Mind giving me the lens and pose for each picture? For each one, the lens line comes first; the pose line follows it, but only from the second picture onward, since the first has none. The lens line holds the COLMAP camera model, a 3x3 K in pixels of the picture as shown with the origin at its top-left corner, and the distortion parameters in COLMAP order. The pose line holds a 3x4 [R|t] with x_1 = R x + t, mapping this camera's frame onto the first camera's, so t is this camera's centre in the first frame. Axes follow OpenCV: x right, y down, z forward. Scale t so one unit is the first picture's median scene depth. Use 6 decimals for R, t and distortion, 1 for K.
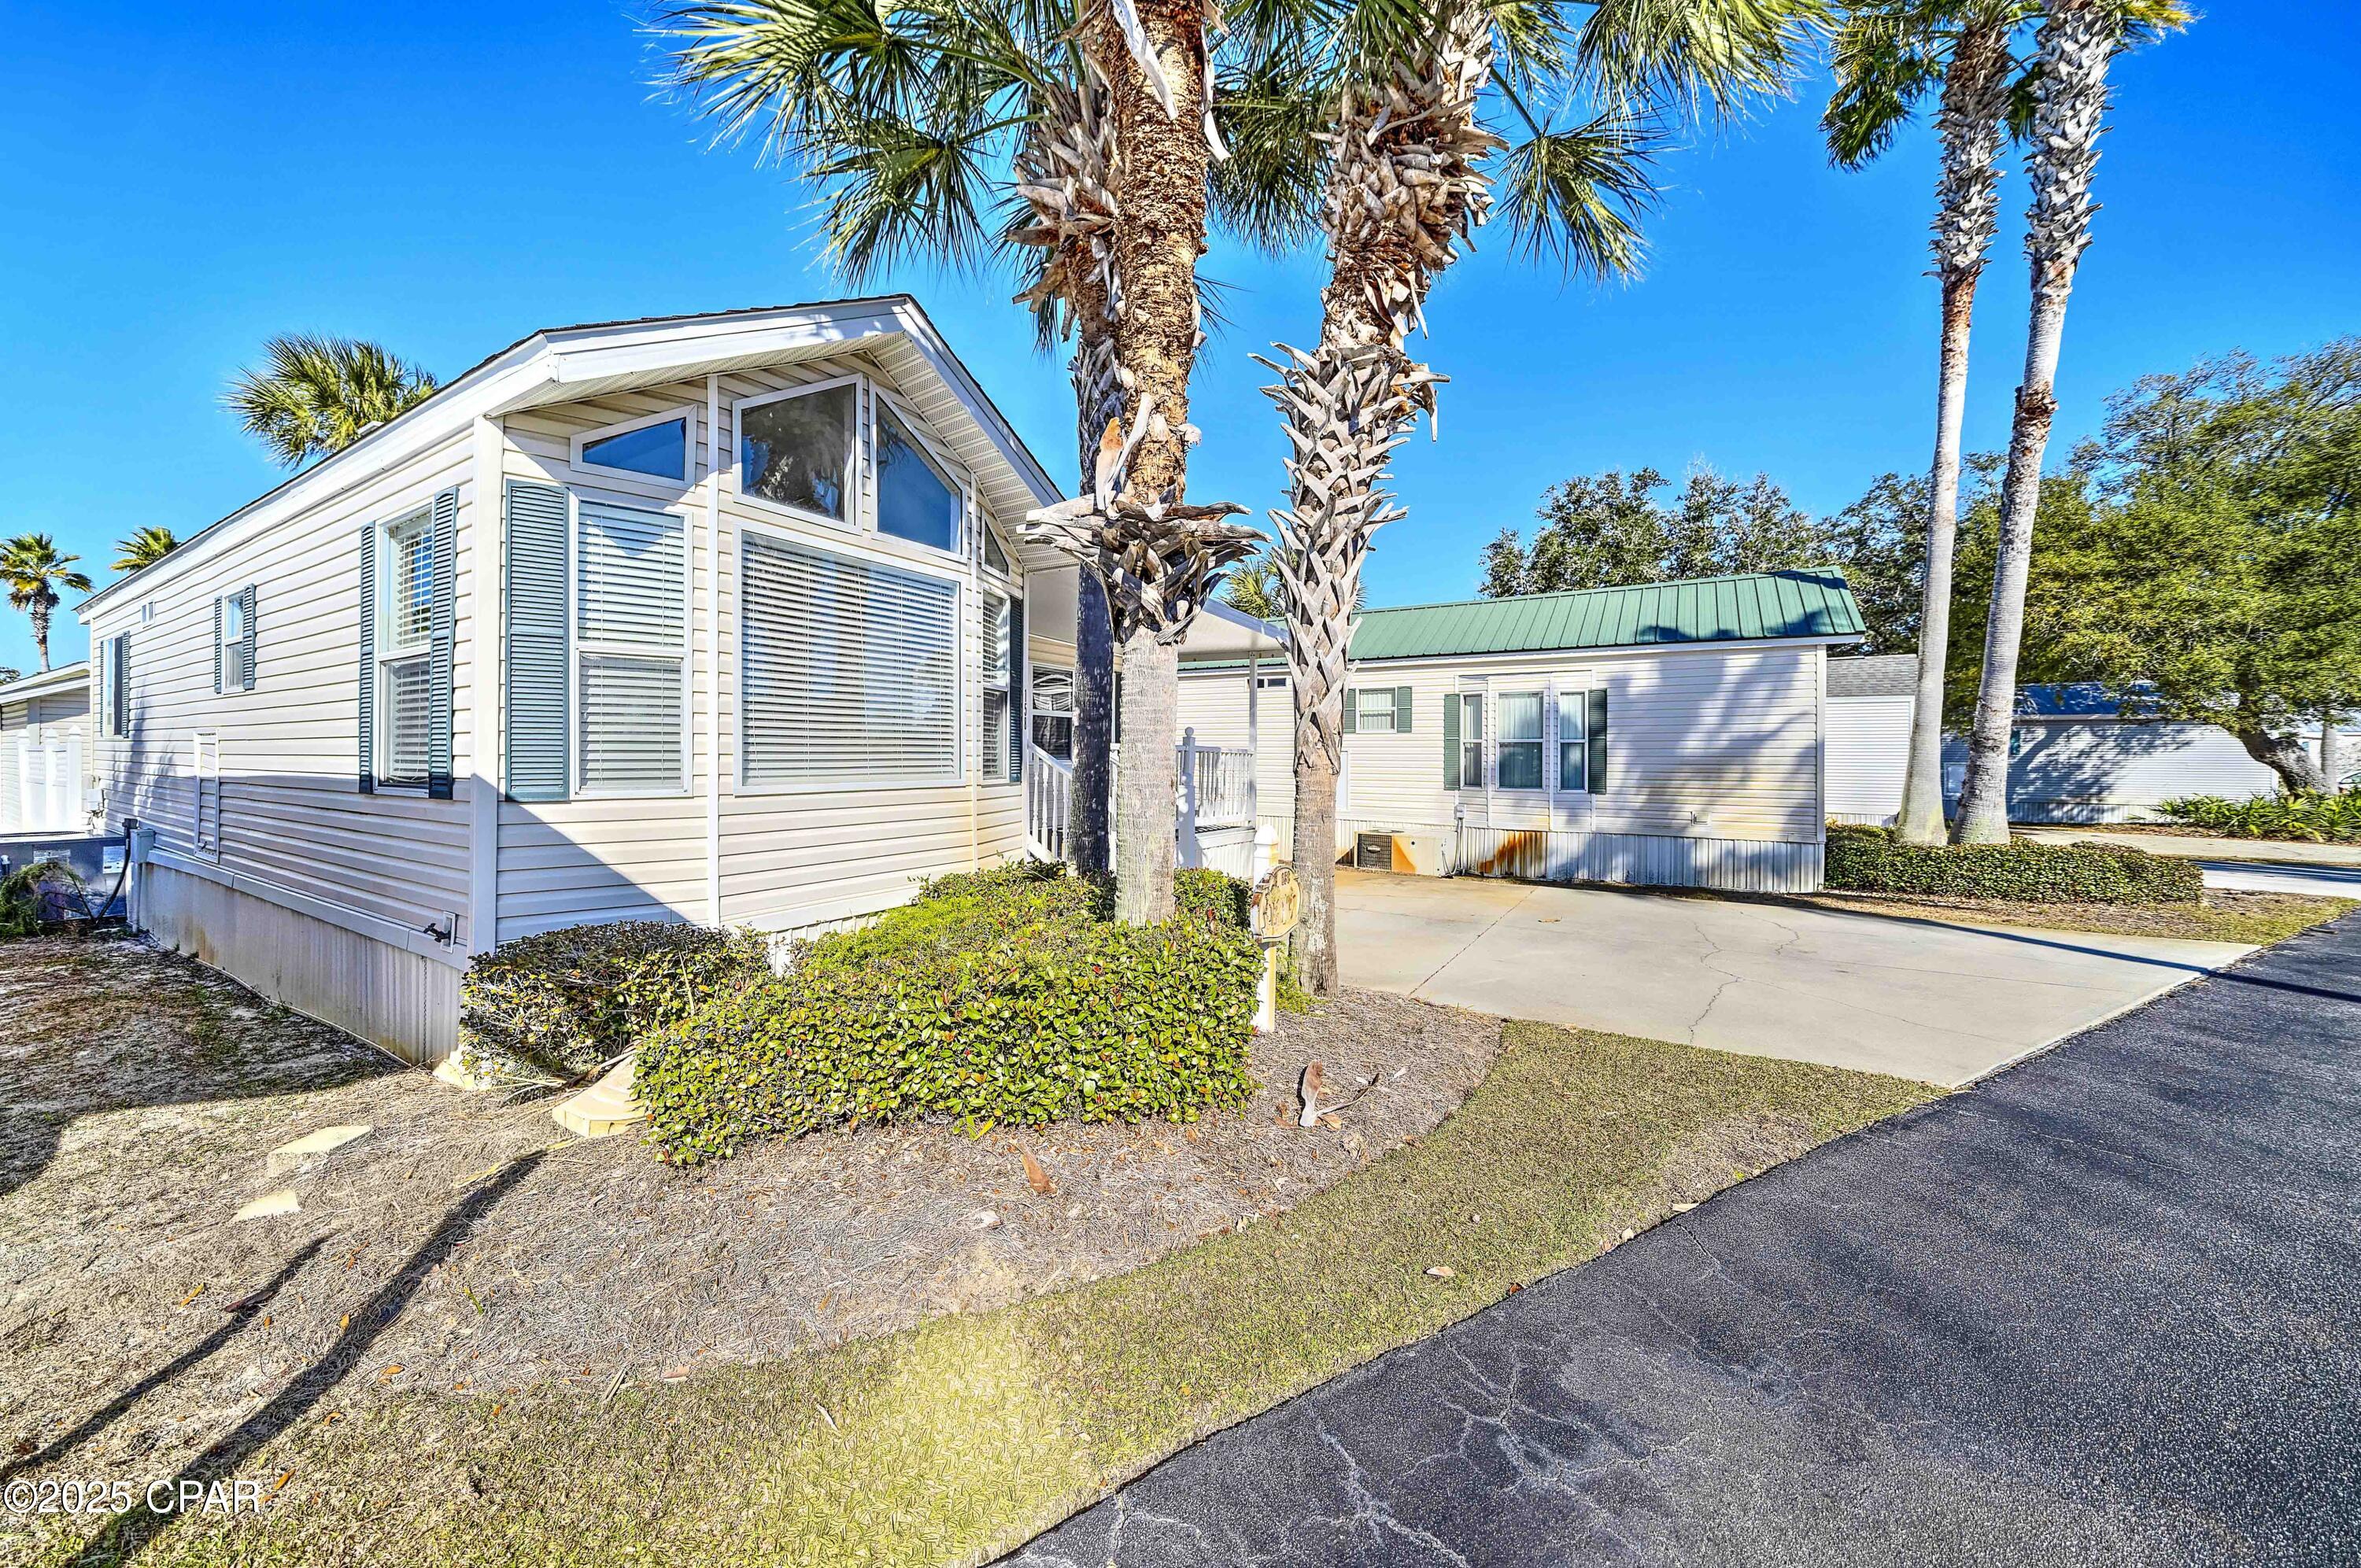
lens RADIAL K [[820.6, 0, 1195.1], [0, 820.6, 763.9], [0, 0, 1]] dist [-0.002564, -0.000162]
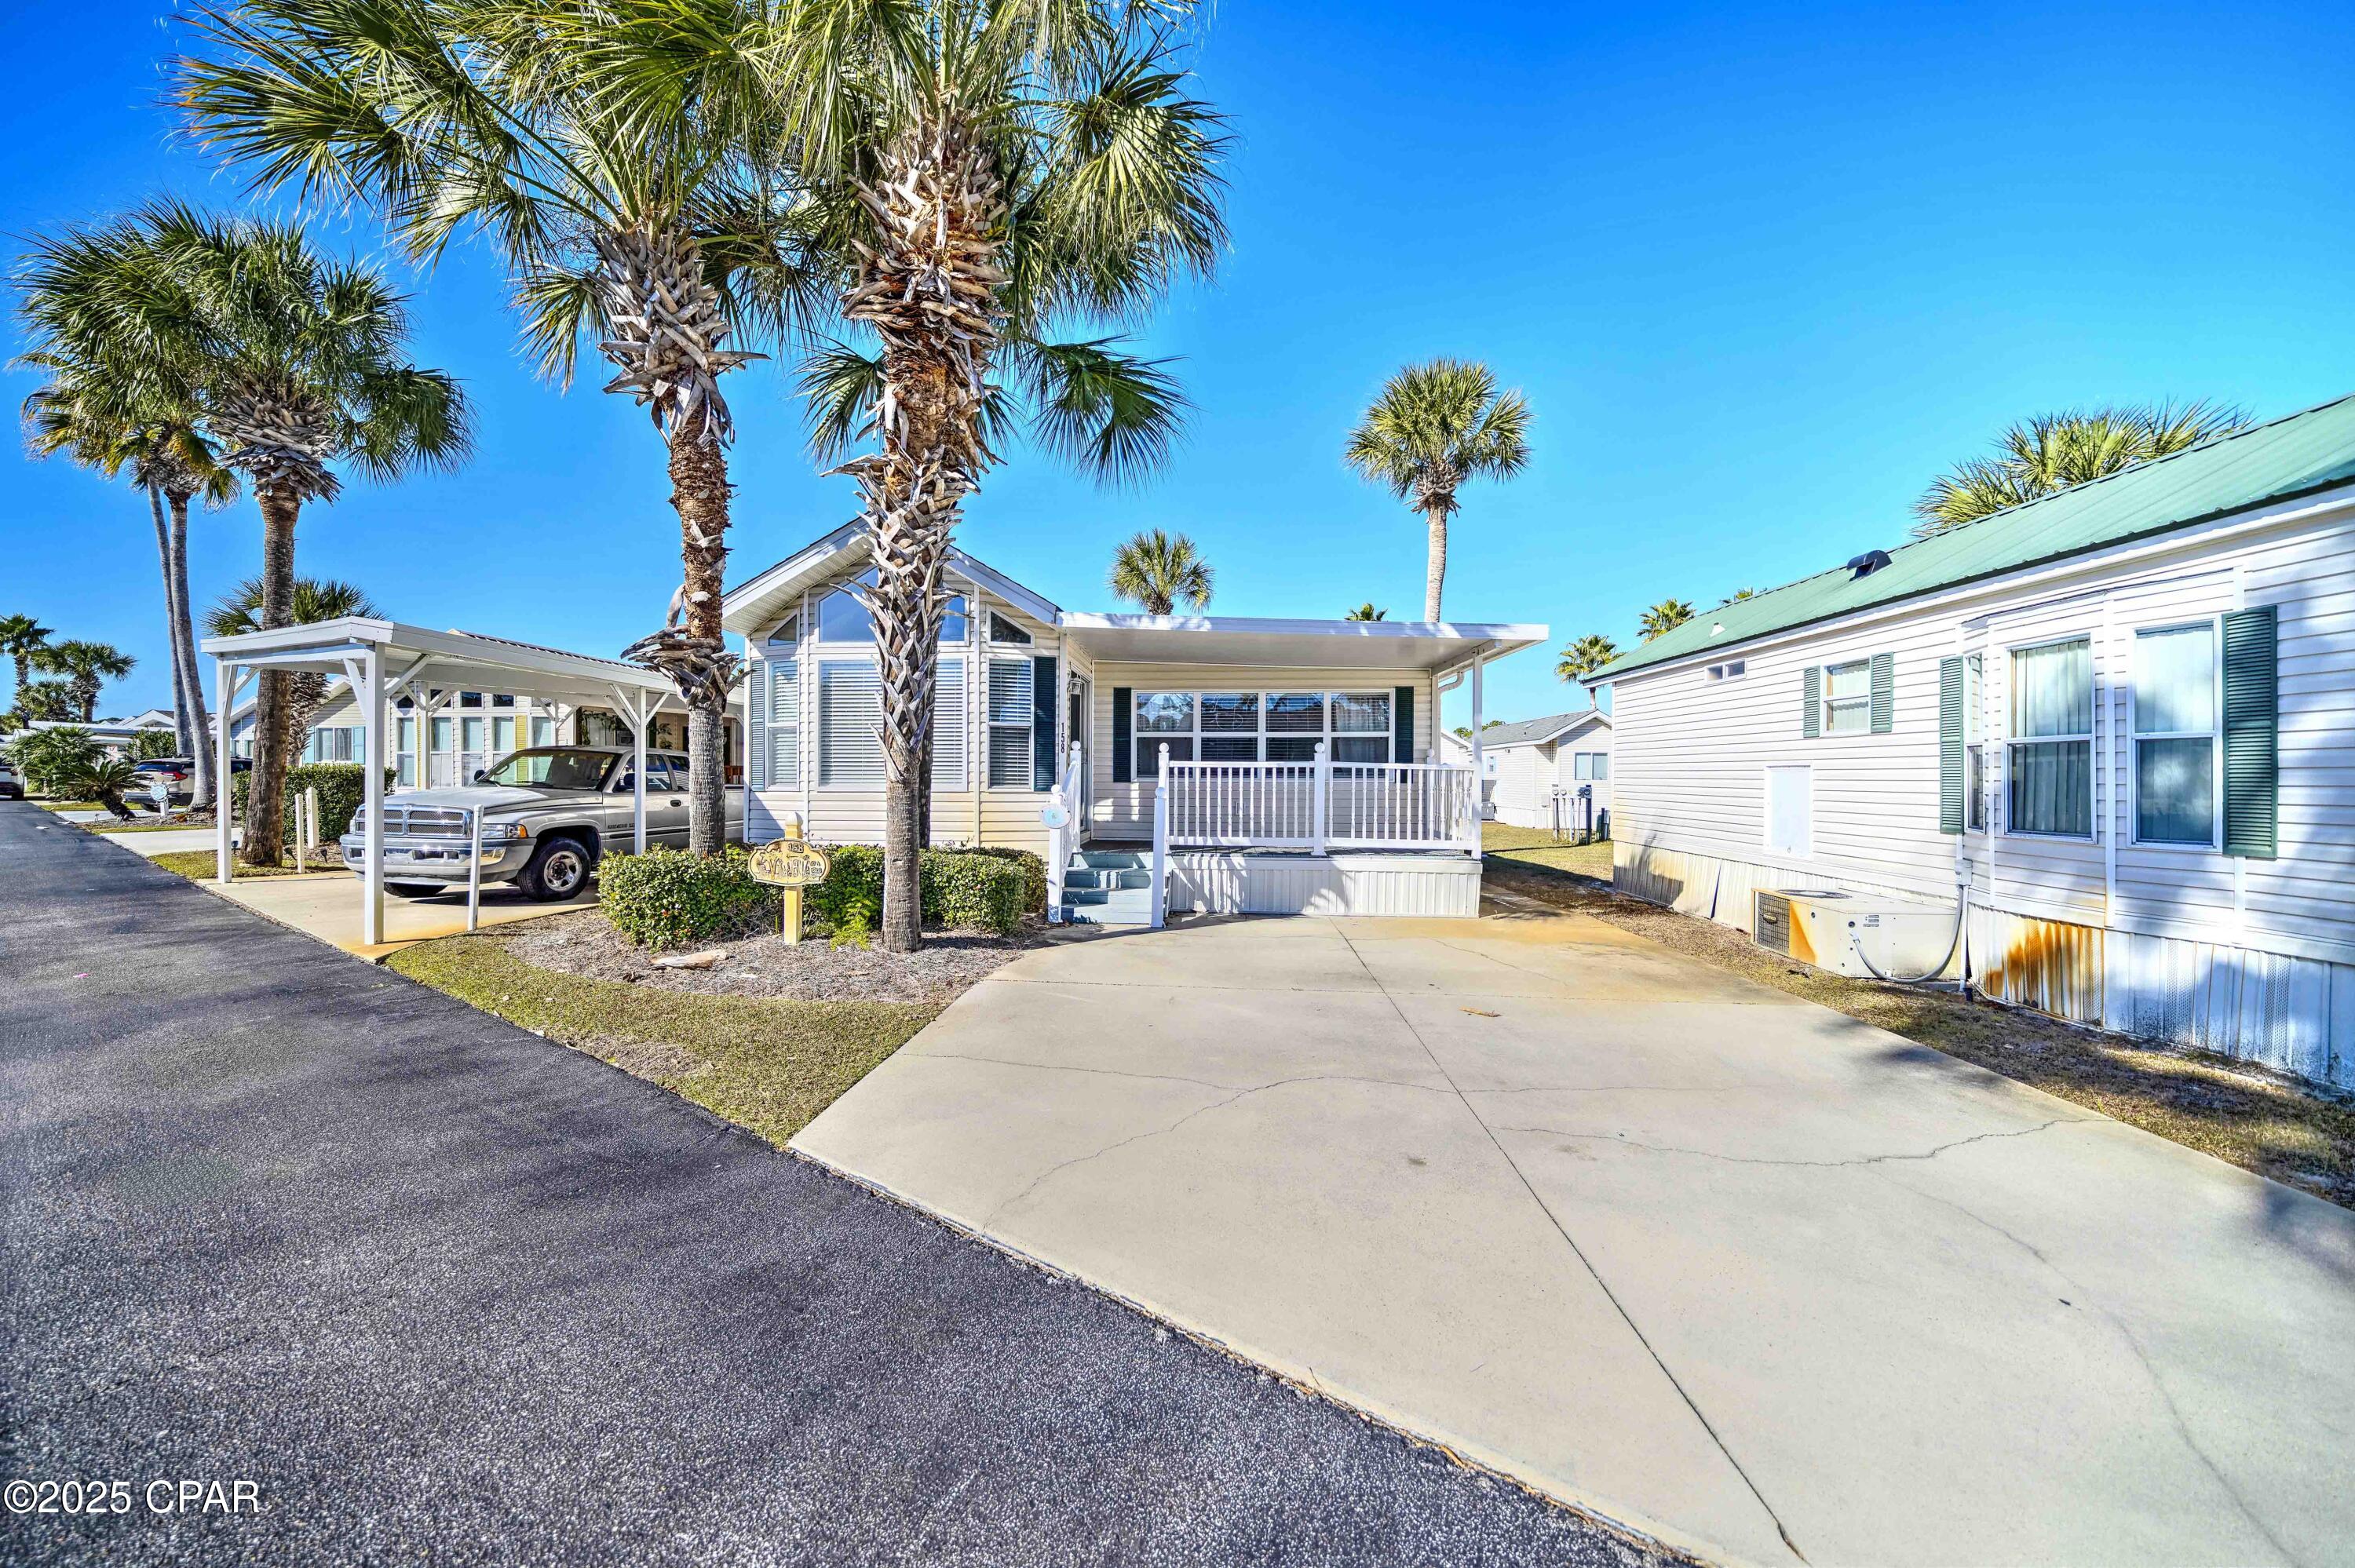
lens RADIAL K [[818.5, 0, 1174.9], [0, 818.5, 792.3], [0, 0, 1]] dist [-0.002564, -0.000162]
pose [[0.455282, 0.016386, -0.890196, 0.610302], [-0.010017, 0.999862, 0.013281, 0.001882], [0.890291, 0.002871, 0.455383, 0.315647]]
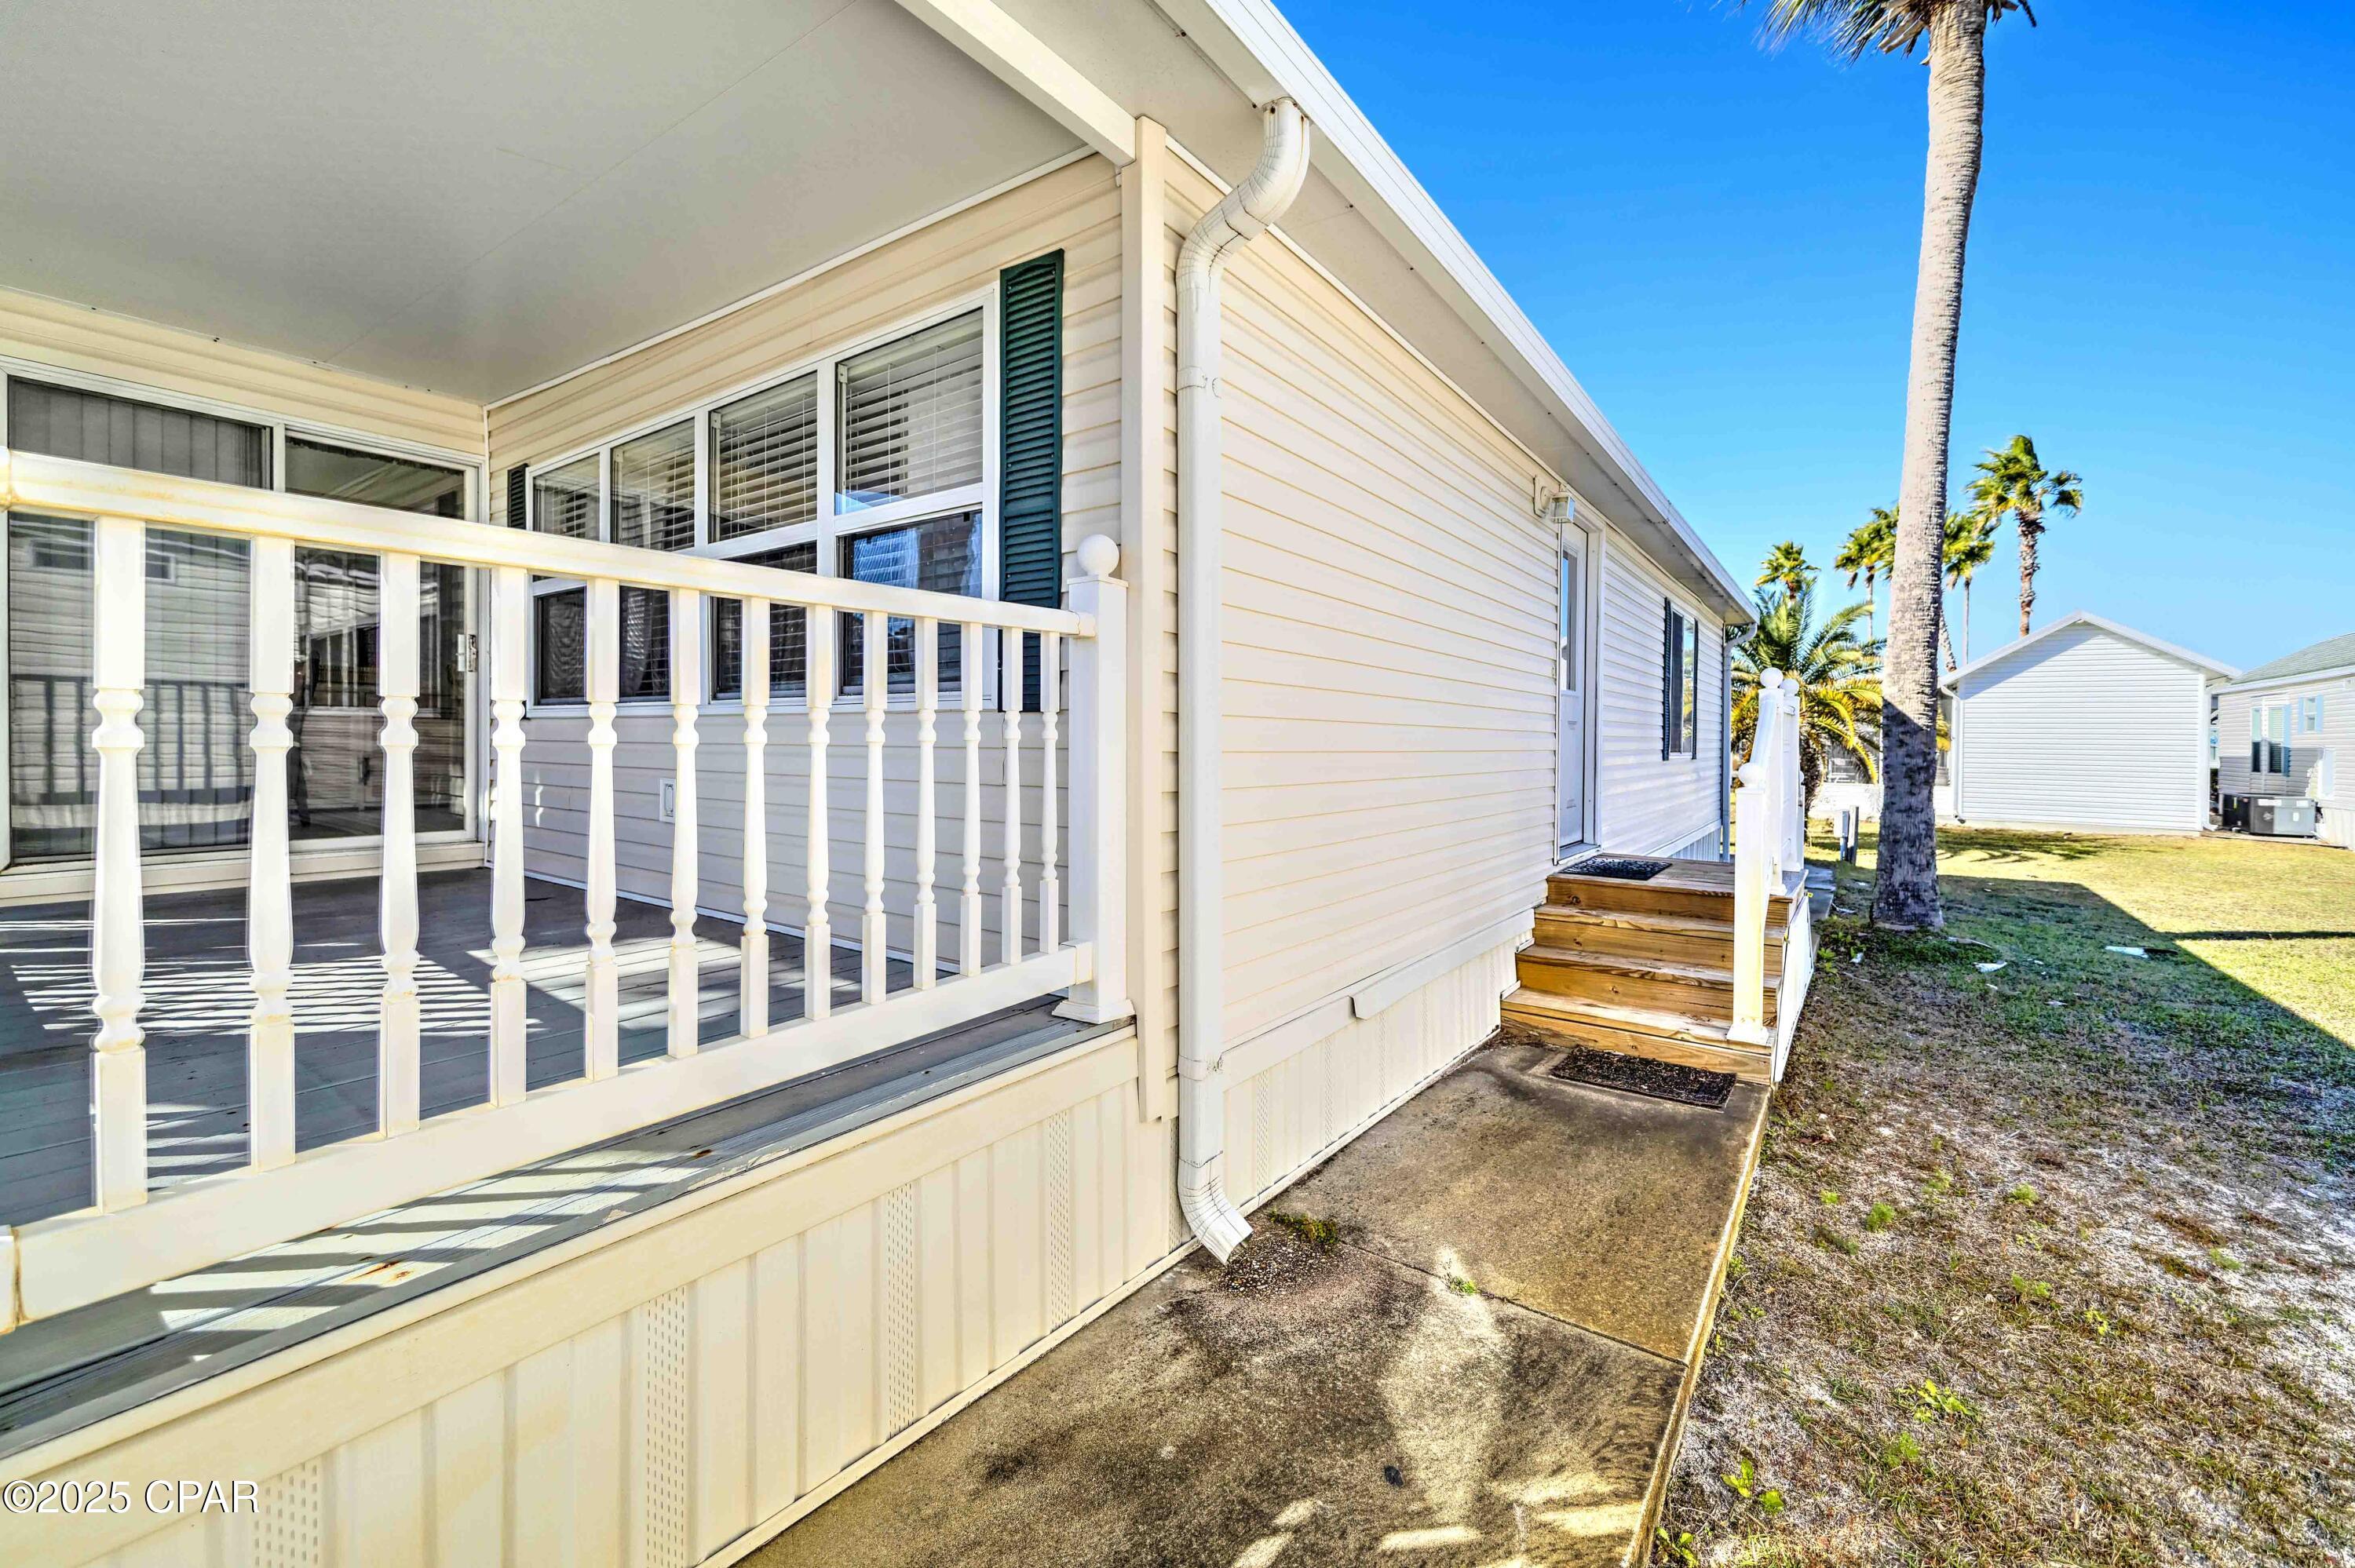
lens RADIAL K [[929.6, 0, 1231.7], [0, 929.6, 752.5], [0, 0, 1]] dist [-0.004059, 0.000310]
pose [[-0.063742, 0.010856, -0.997907, 0.133315], [-0.019289, 0.999741, 0.012108, 0.007666], [0.997780, 0.020020, -0.063517, 1.020380]]
